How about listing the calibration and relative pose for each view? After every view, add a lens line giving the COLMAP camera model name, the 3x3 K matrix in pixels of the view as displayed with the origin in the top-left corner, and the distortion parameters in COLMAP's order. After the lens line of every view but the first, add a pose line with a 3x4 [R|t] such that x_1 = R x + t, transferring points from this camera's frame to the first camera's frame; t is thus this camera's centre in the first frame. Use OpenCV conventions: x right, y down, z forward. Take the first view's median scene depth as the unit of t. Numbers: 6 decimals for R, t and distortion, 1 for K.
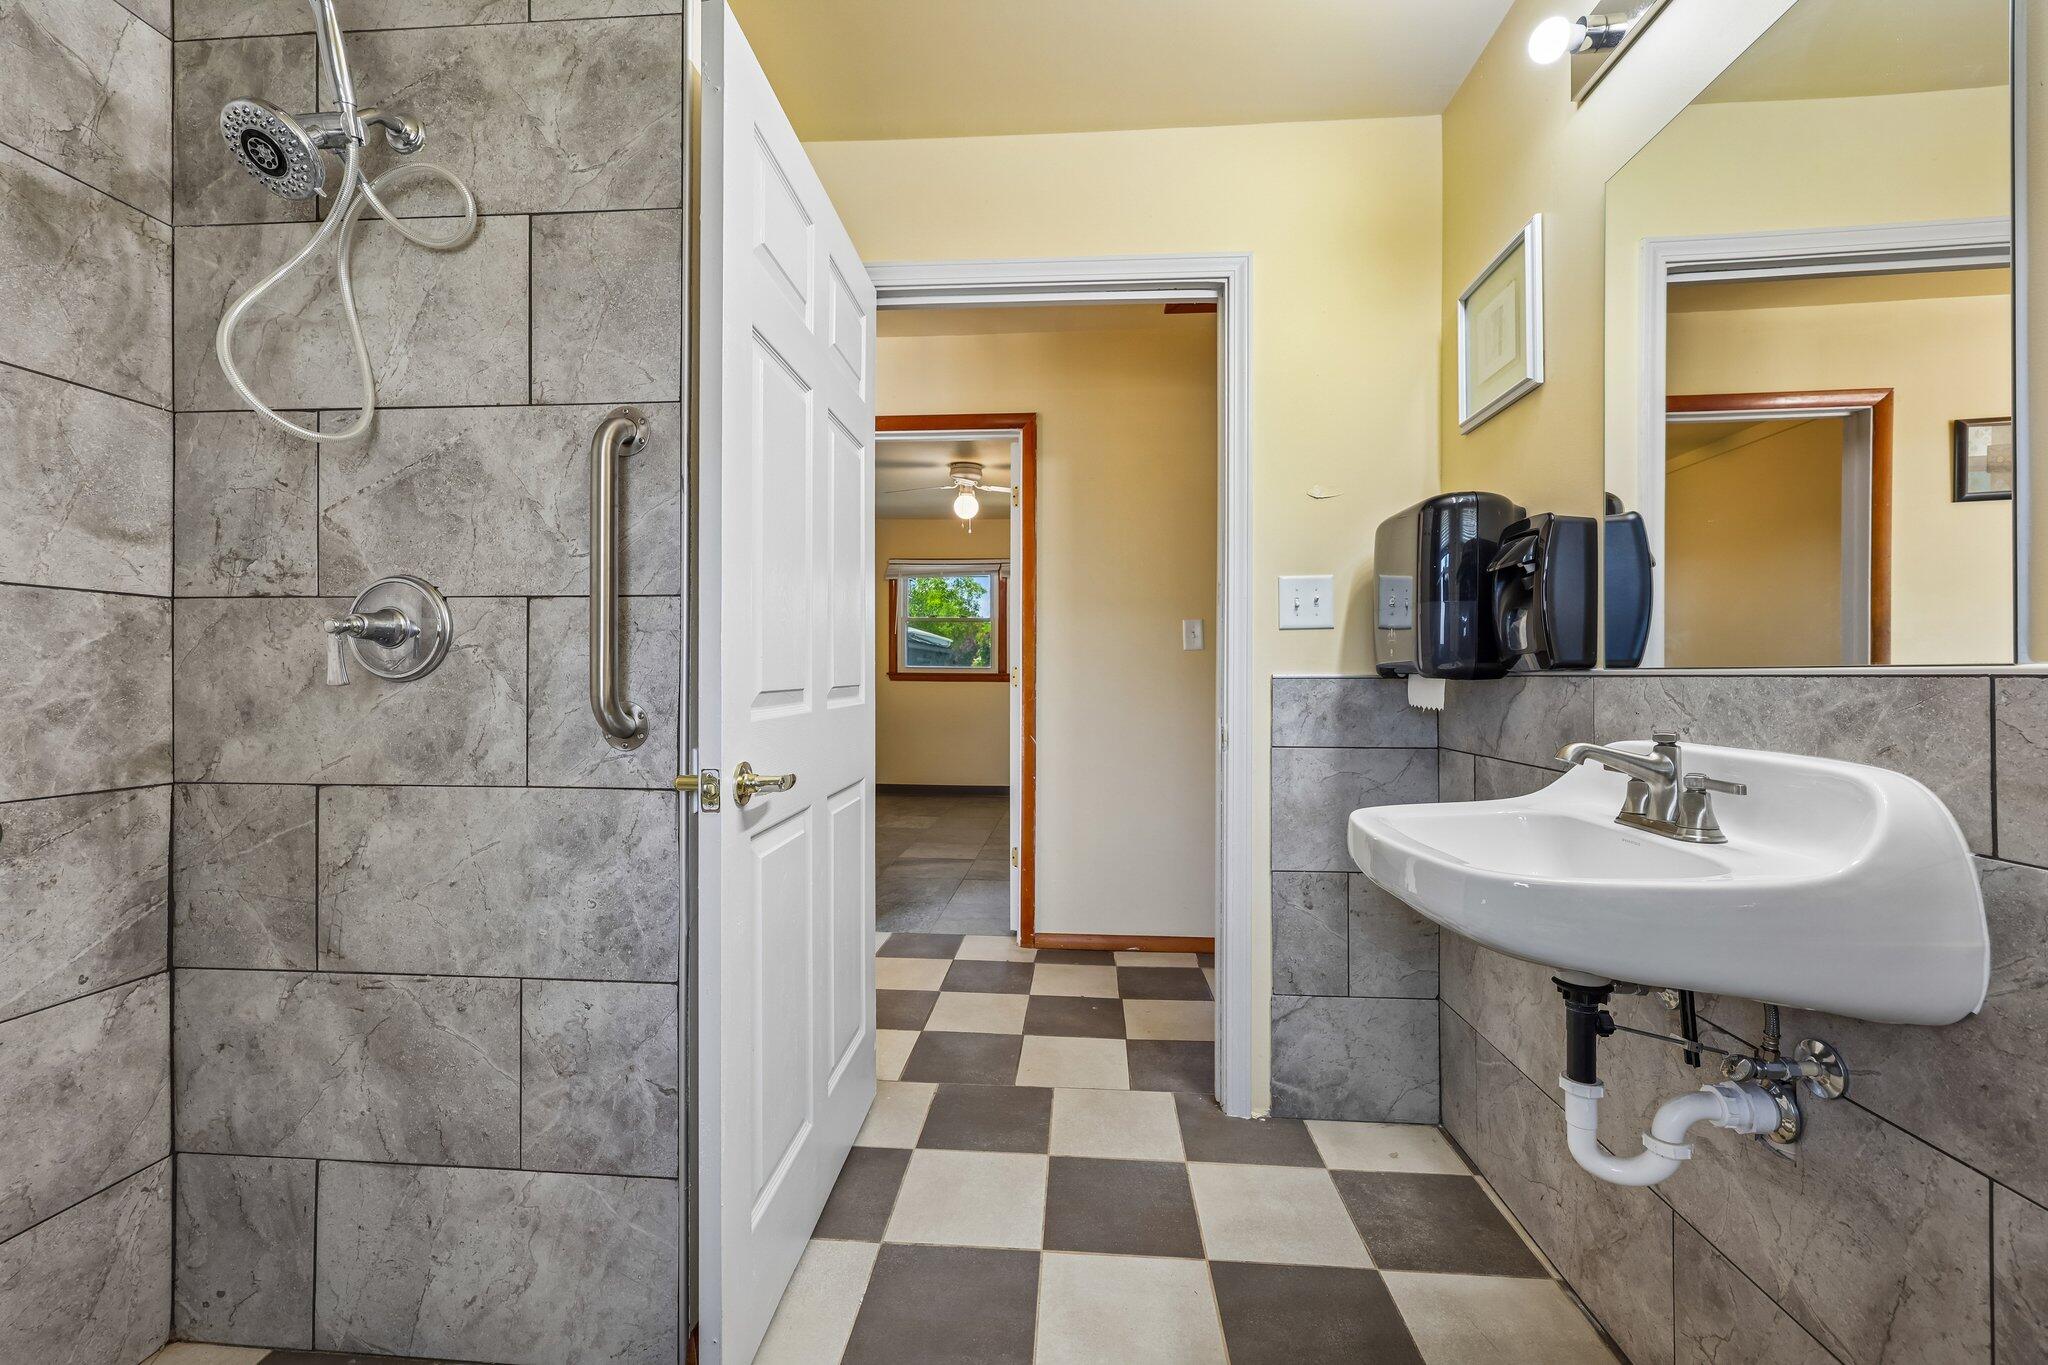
lens RADIAL K [[823.0, 0, 1023.9], [0, 823.0, 667.1], [0, 0, 1]] dist [0.001825, 0.000142]
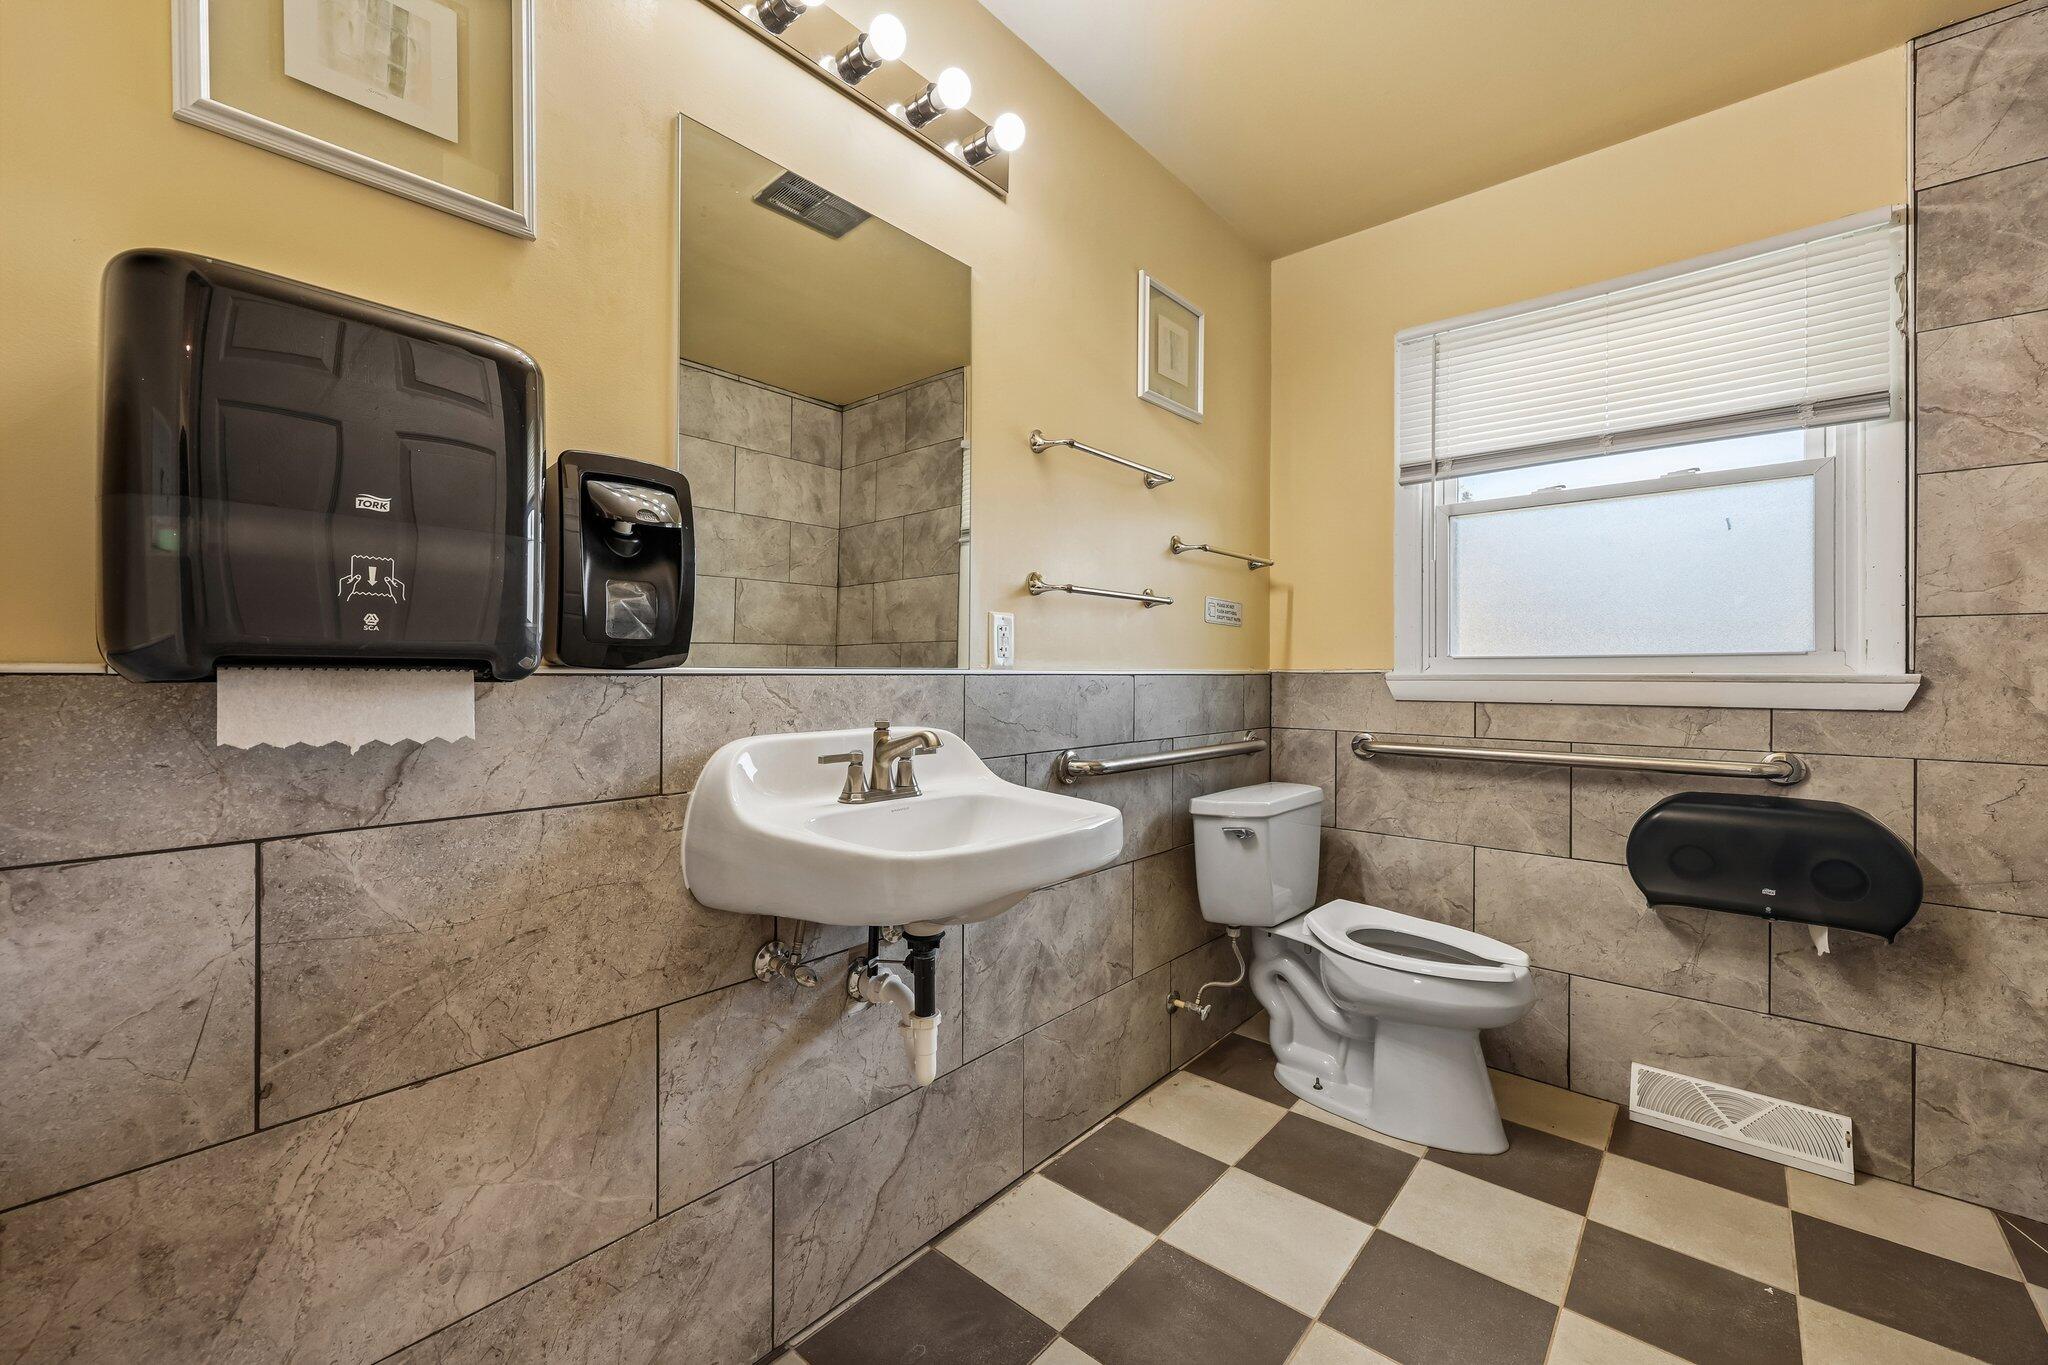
lens RADIAL K [[823.0, 0, 1023.9], [0, 823.0, 667.1], [0, 0, 1]] dist [0.001825, 0.000142]
pose [[-0.800630, -0.003960, 0.599146, -0.143327], [-0.013863, 0.999833, -0.011916, 0.009867], [-0.598998, -0.017846, -0.800551, 1.806769]]
